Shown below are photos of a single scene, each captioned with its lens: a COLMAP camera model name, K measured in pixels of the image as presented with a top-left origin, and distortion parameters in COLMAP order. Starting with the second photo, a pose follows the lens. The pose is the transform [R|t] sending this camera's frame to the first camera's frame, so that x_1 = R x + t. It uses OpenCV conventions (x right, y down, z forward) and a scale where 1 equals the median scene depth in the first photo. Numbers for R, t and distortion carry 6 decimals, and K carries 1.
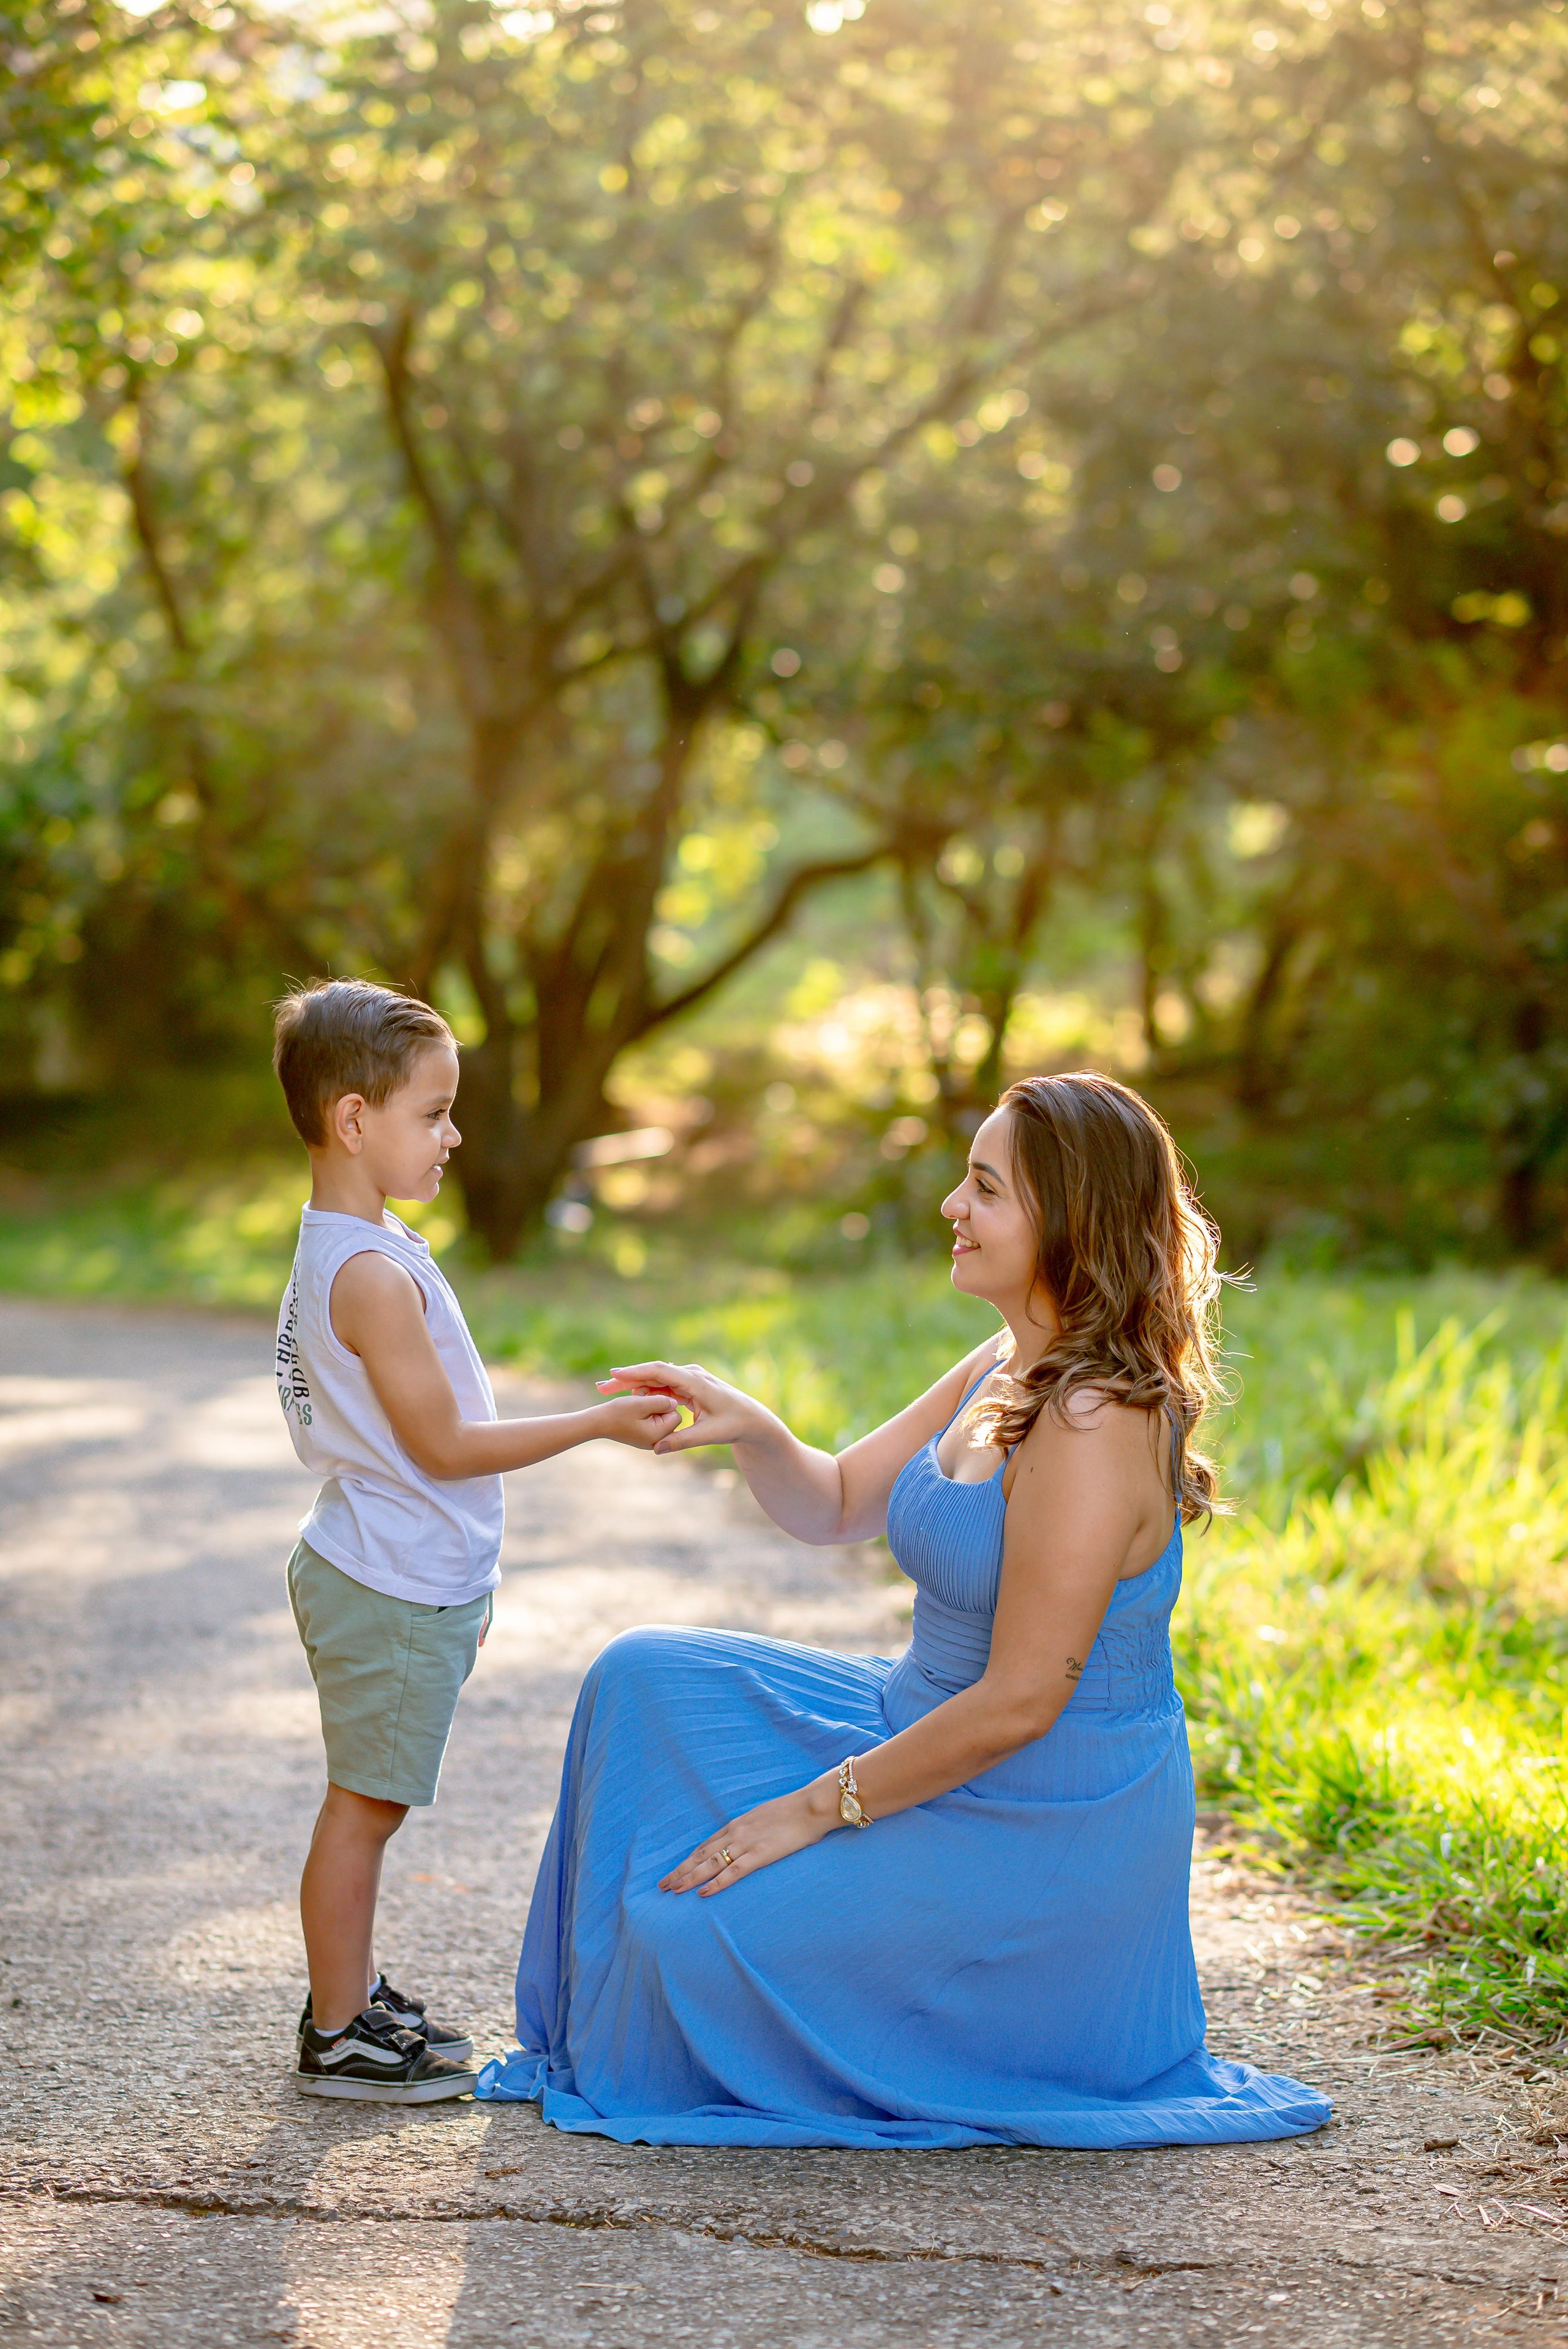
lens RADIAL K [[5538.7, 0, 781.7], [0, 5538.7, 1120.6], [0, 0, 1]] dist [0.008703, 0.332797]
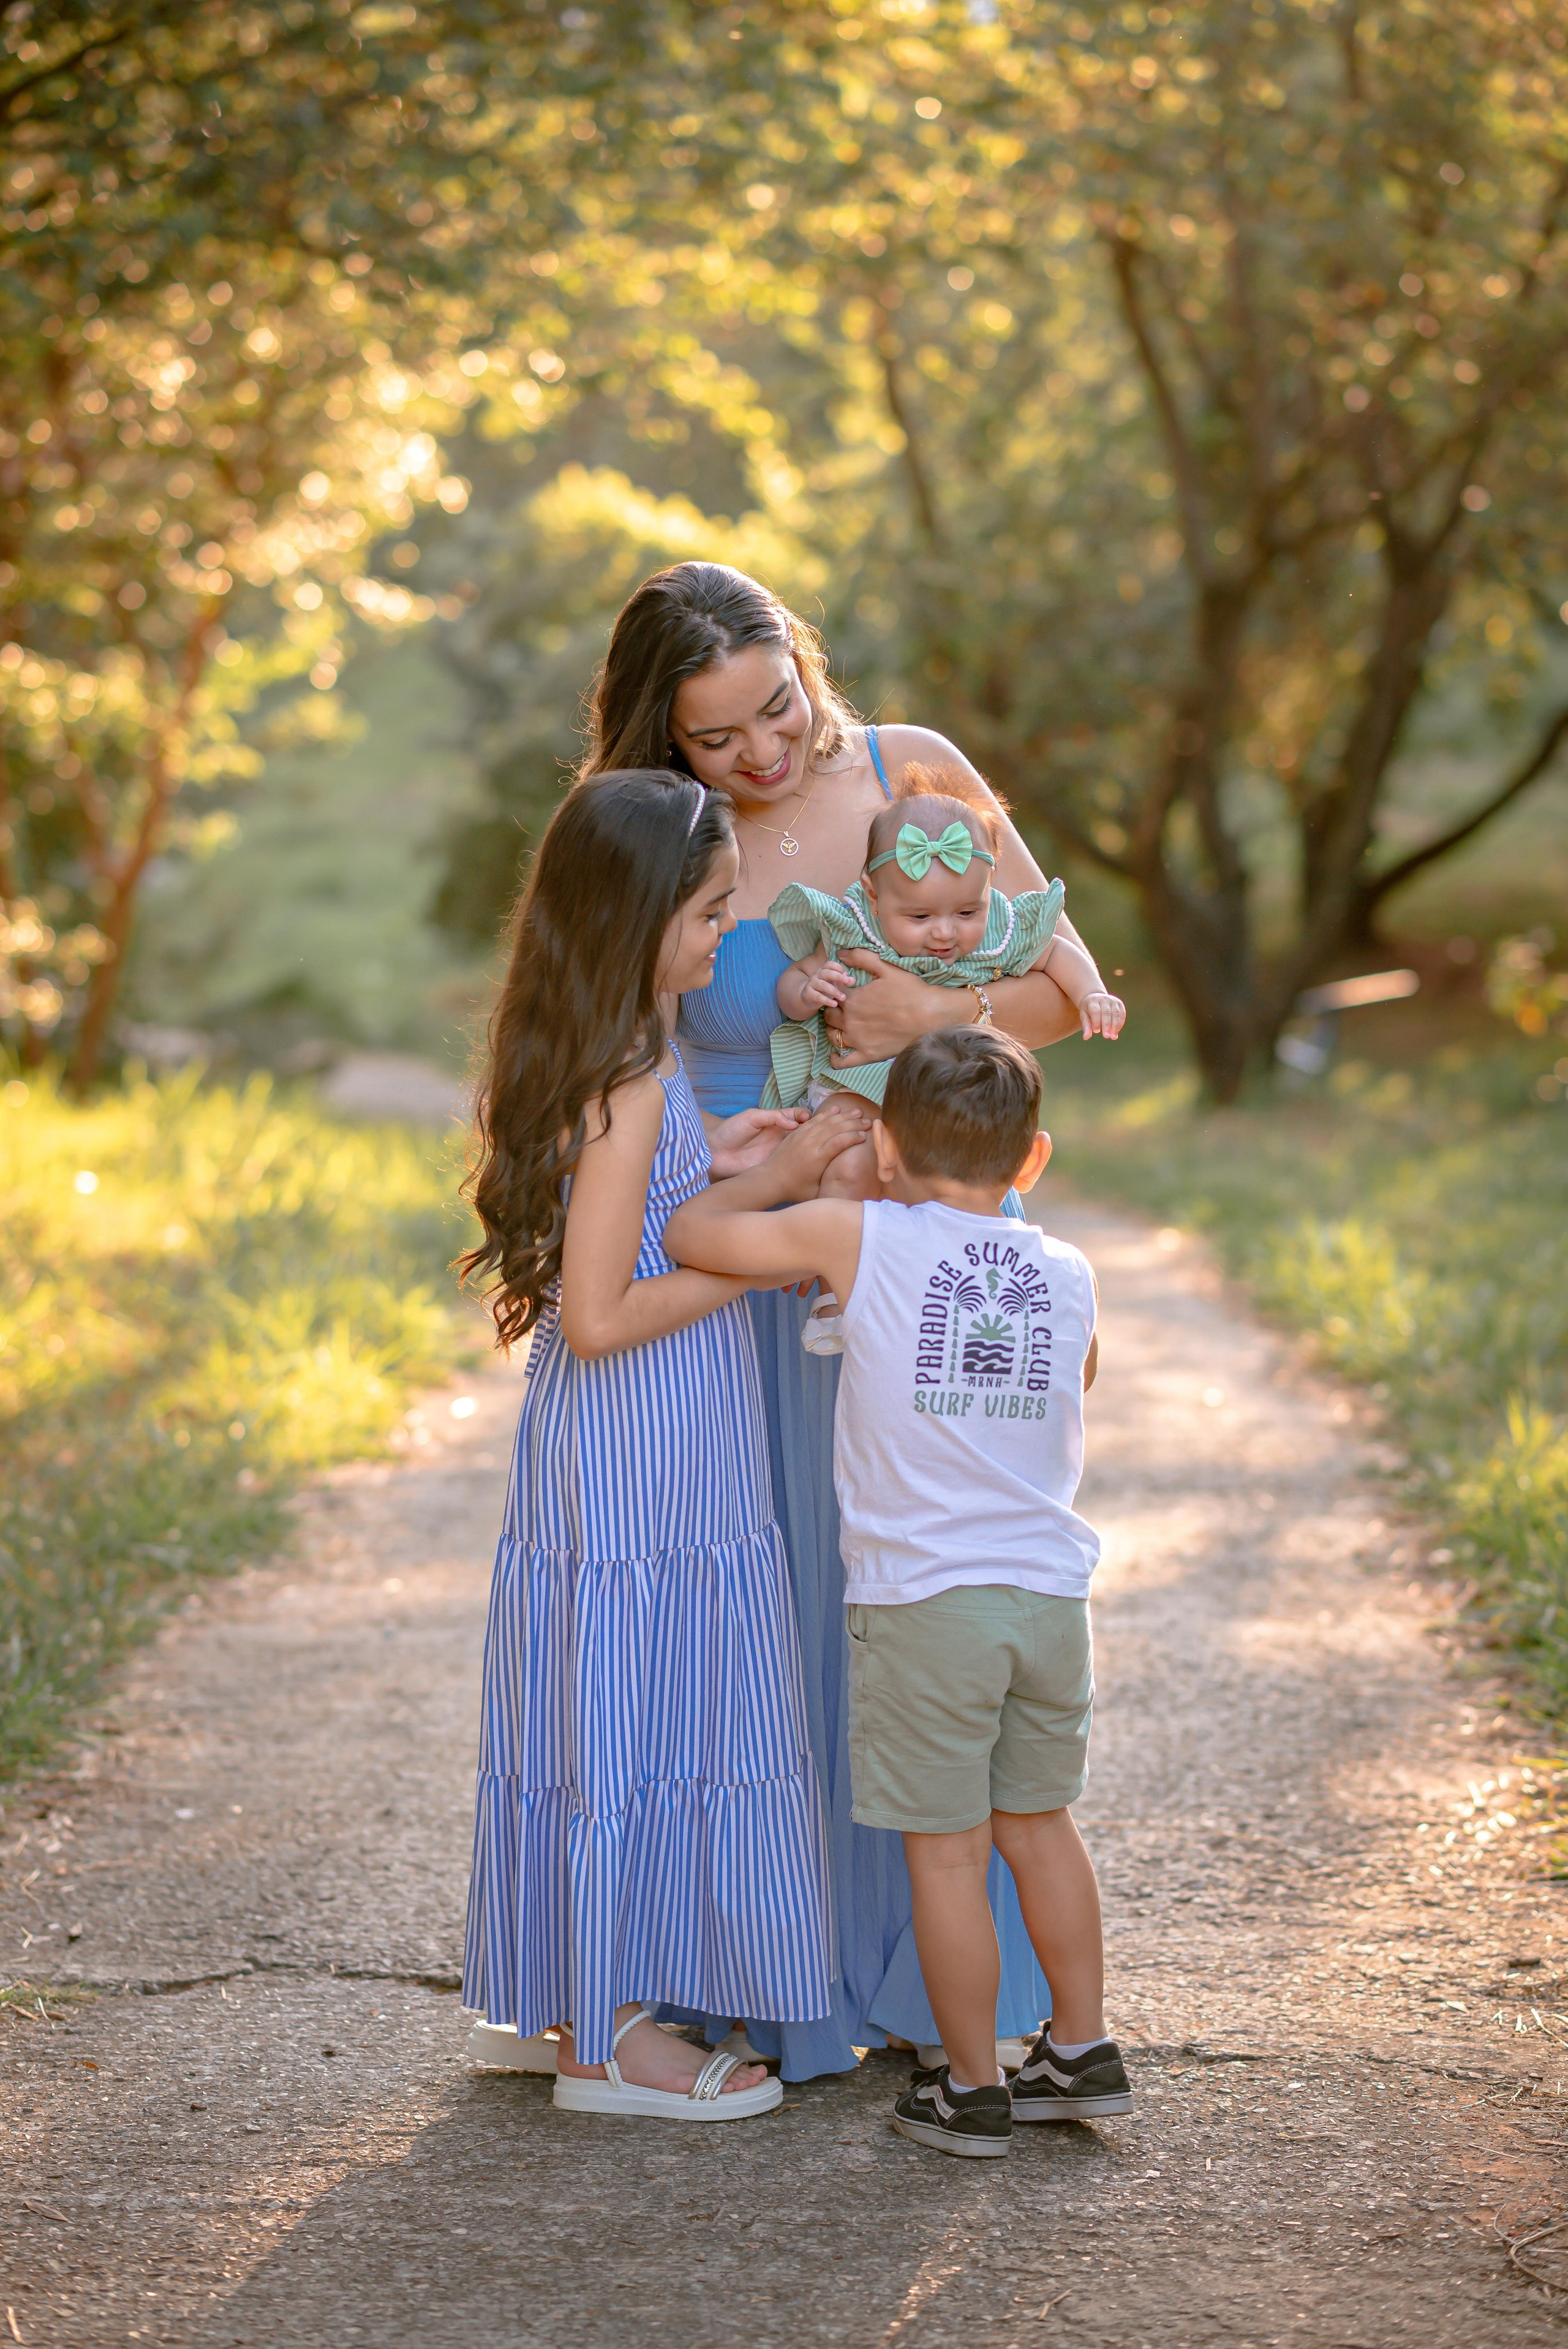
lens RADIAL K [[5426.0, 0, 779.5], [0, 5426.0, 1173.1], [0, 0, 1]] dist [-0.026224, 1.063004]
pose [[0.987779, 0.003983, -0.155811, 0.124224], [0.002689, 0.999089, 0.042590, -0.027142], [0.155839, -0.042488, 0.986868, -0.129377]]
